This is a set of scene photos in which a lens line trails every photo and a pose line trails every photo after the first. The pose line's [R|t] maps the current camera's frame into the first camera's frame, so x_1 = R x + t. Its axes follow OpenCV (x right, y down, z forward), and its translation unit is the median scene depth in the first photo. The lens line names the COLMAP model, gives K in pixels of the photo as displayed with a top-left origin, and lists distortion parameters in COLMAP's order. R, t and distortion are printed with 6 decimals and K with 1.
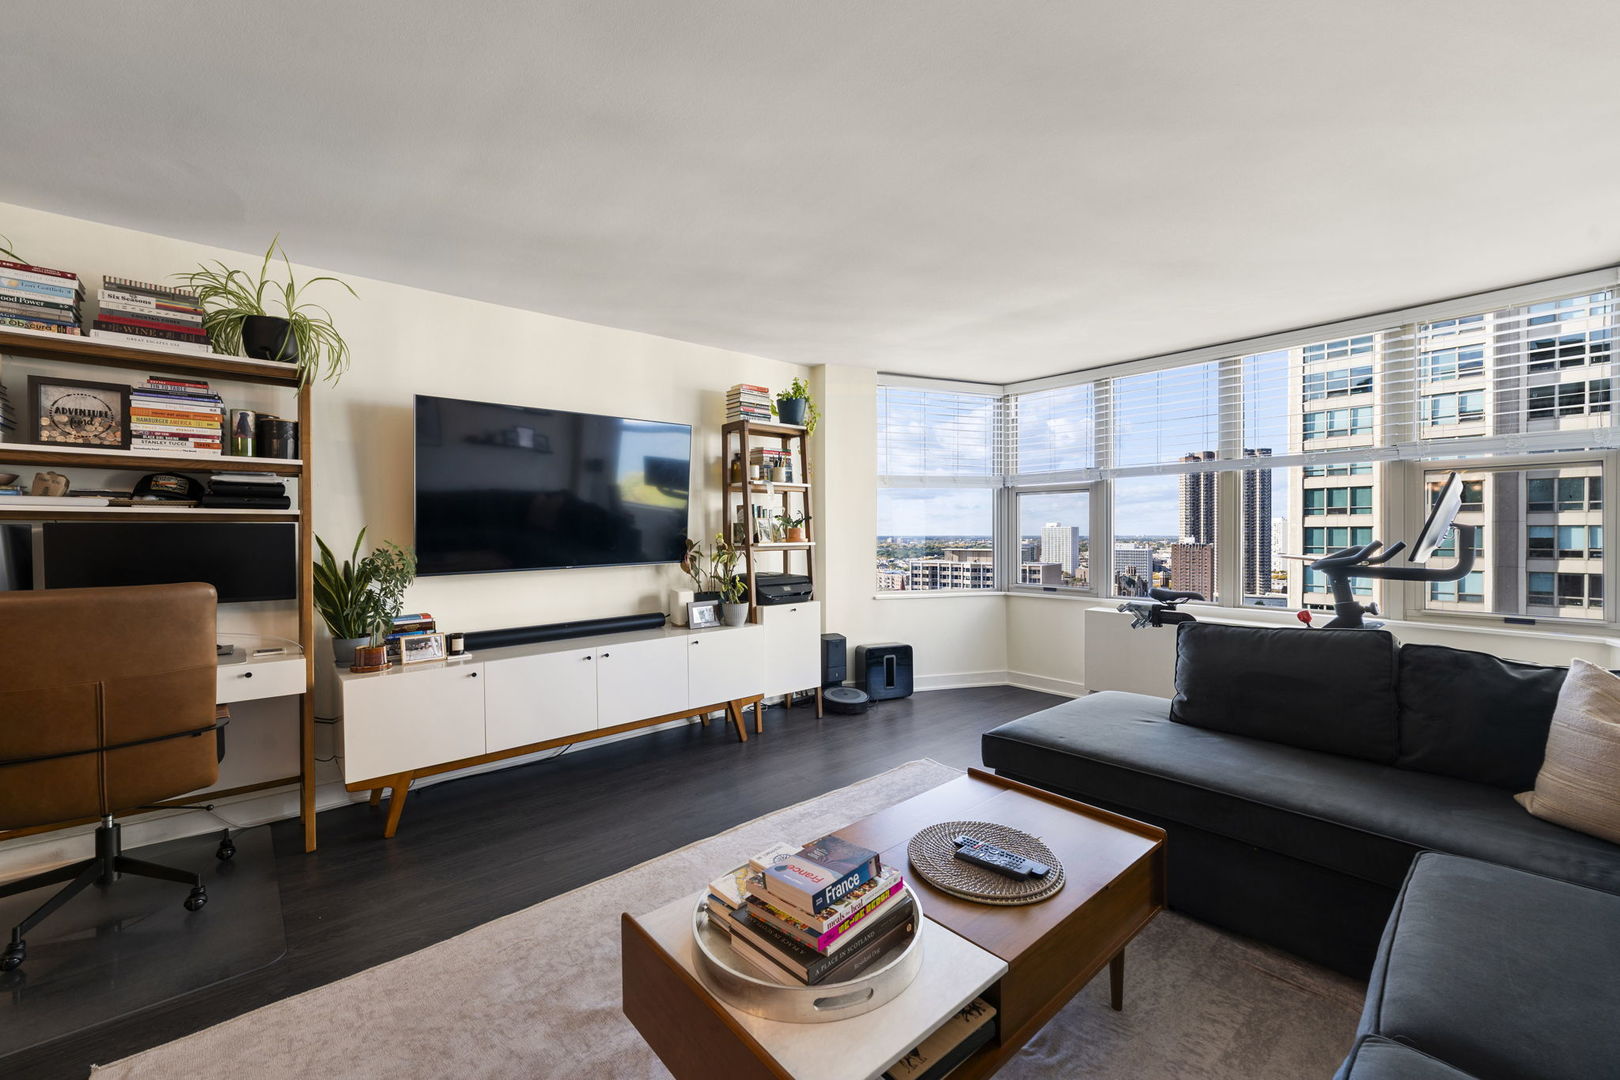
lens RADIAL K [[649.8, 0, 803.8], [0, 649.8, 538.3], [0, 0, 1]] dist [-0.000488, -0.000086]
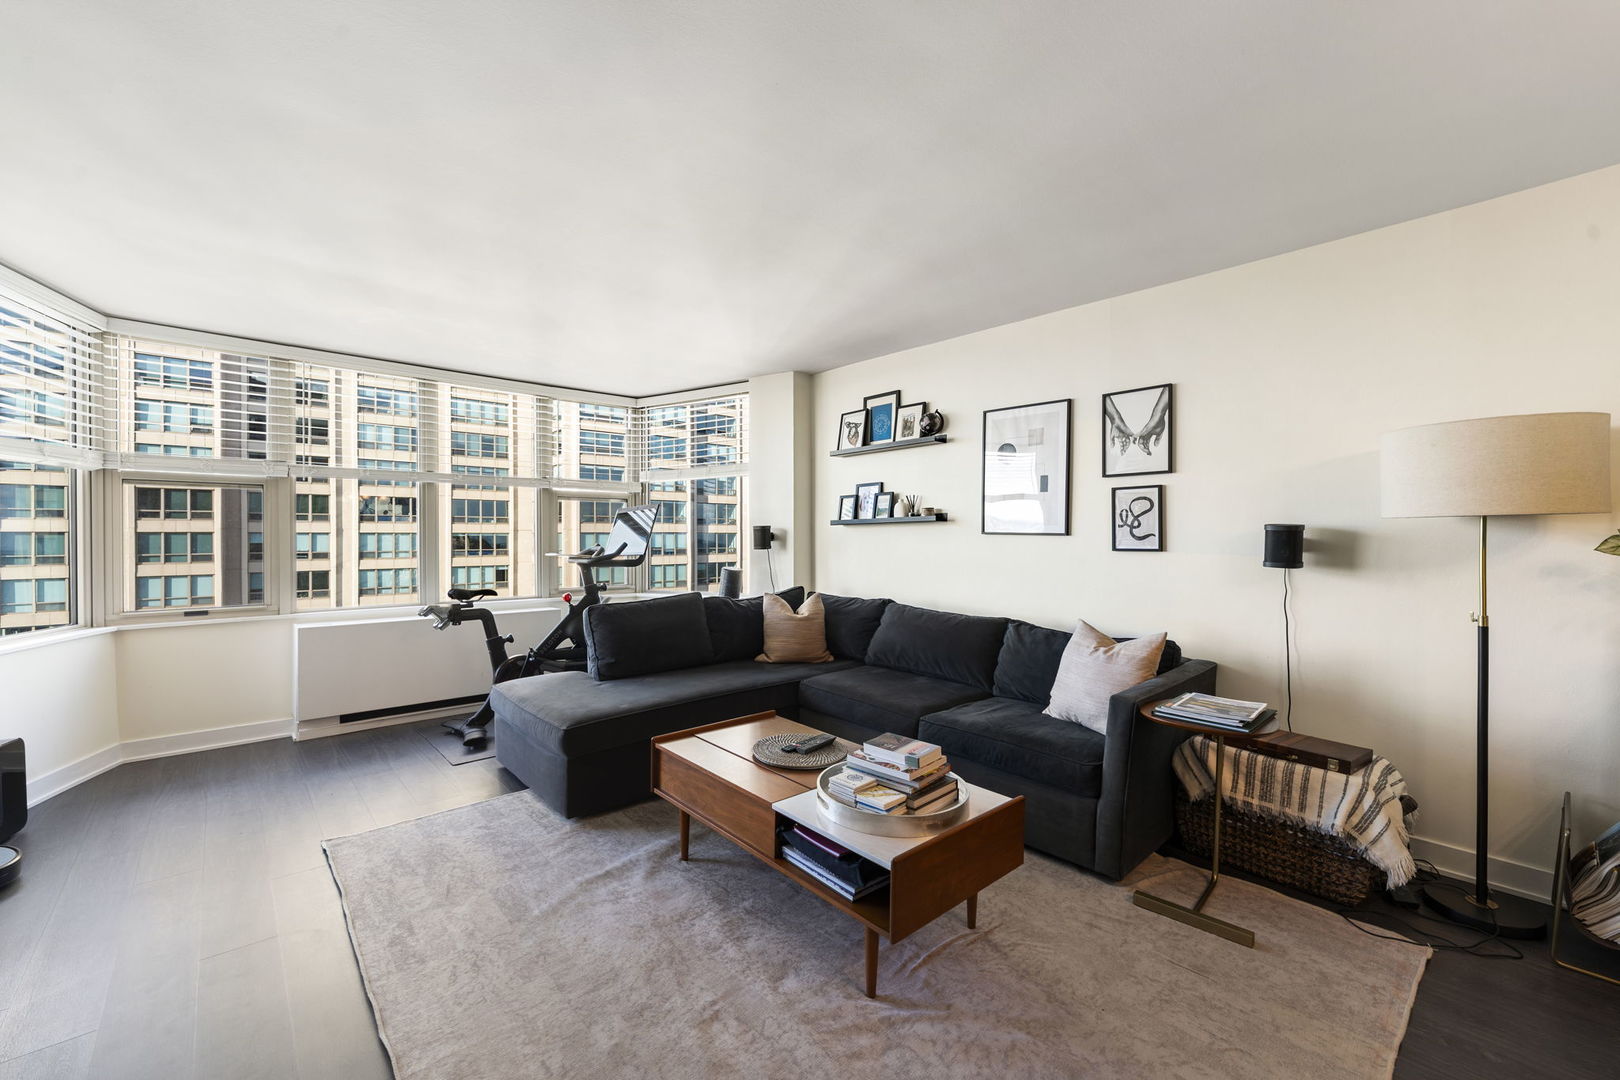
lens RADIAL K [[649.8, 0, 803.8], [0, 649.8, 538.3], [0, 0, 1]] dist [-0.000488, -0.000086]
pose [[-0.018246, -0.000247, 0.999834, -0.498823], [0.009669, 0.999953, 0.000424, -0.002363], [-0.999787, 0.009675, -0.018242, 0.405187]]
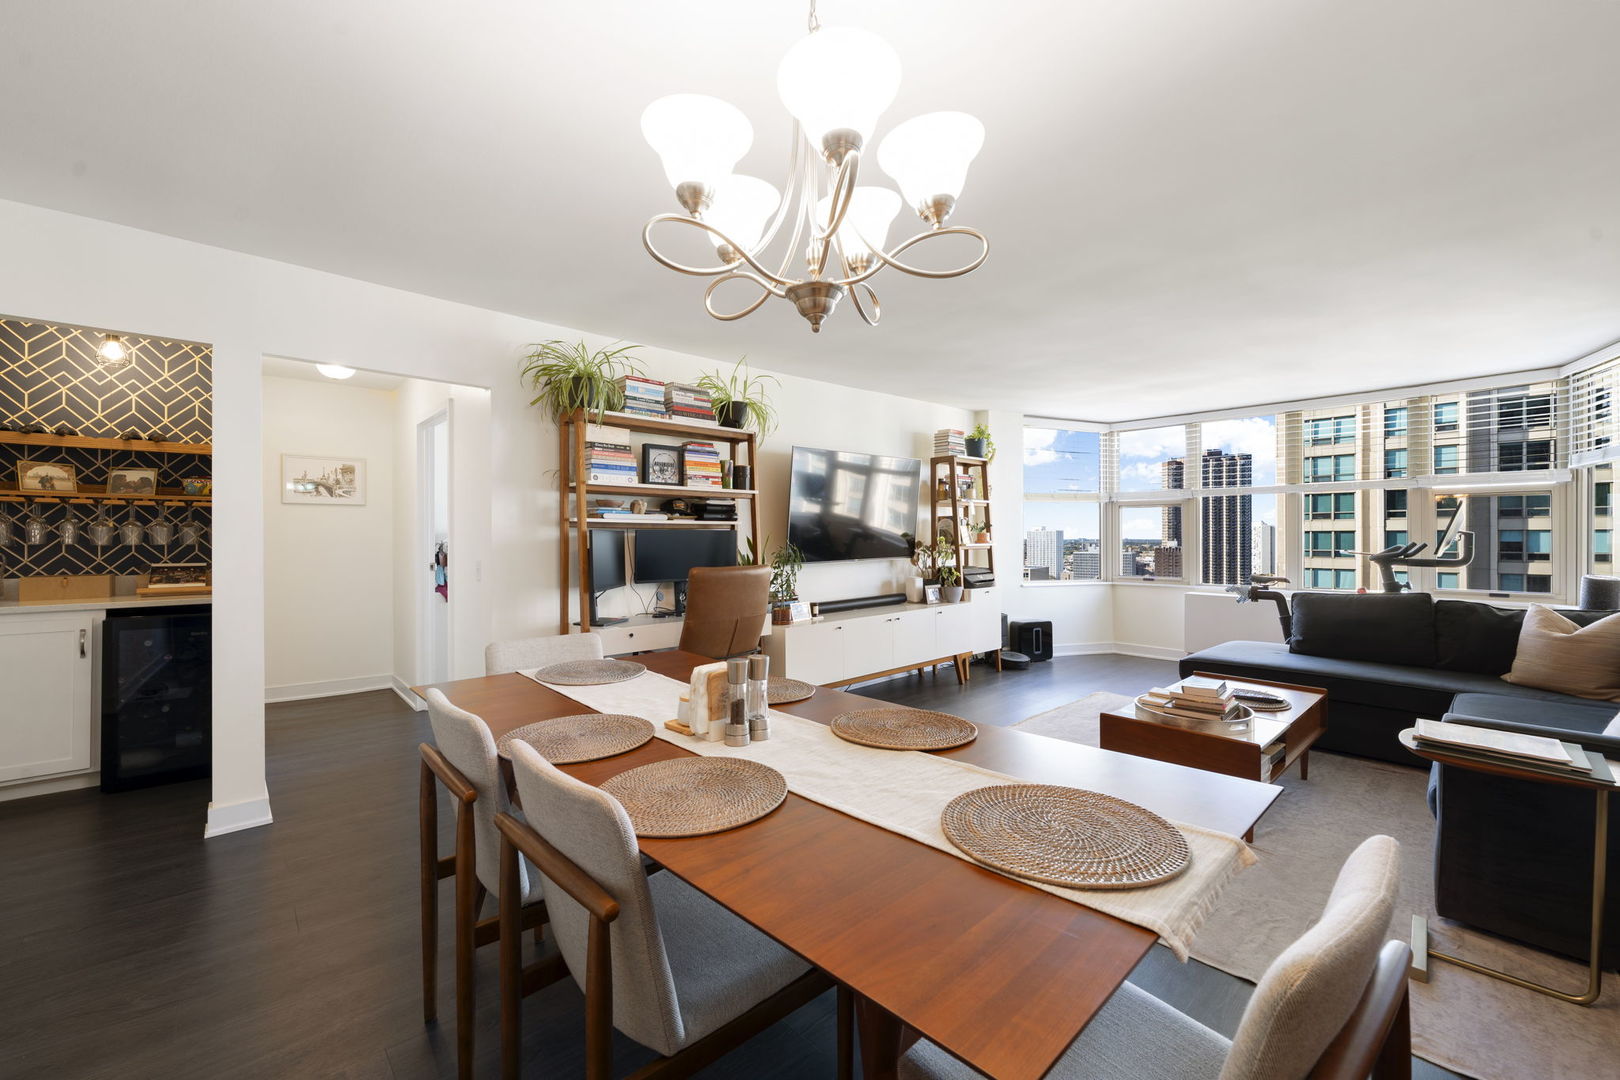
lens RADIAL K [[649.8, 0, 803.8], [0, 649.8, 538.3], [0, 0, 1]] dist [-0.000488, -0.000086]
pose [[0.999790, 0.001580, 0.020435, -0.453429], [-0.001480, 0.999987, -0.004891, 0.002916], [-0.020443, 0.004860, 0.999779, -0.395967]]
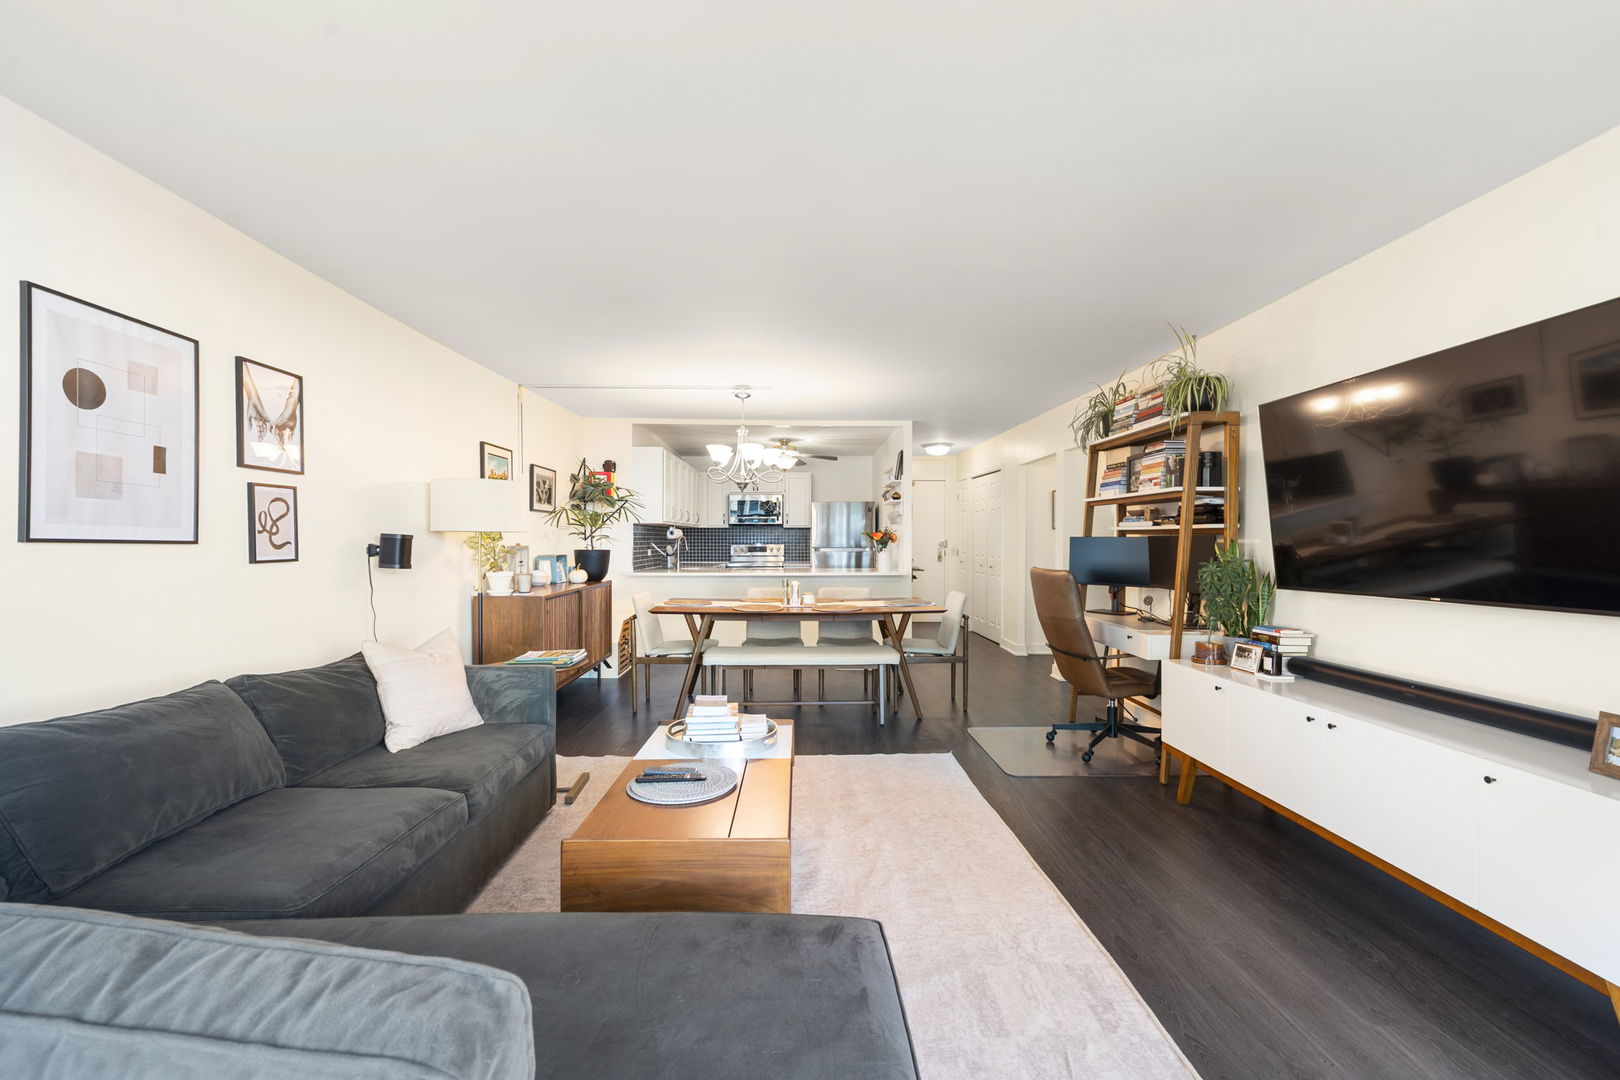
lens RADIAL K [[655.8, 0, 810.0], [0, 655.8, 540.0], [0, 0, 1]] dist [-0.000856, -0.000216]
pose [[-0.636166, 0.004951, -0.771536, 0.470610], [-0.005579, 0.999924, 0.011016, -0.015835], [0.771532, 0.011312, -0.636090, 0.834142]]
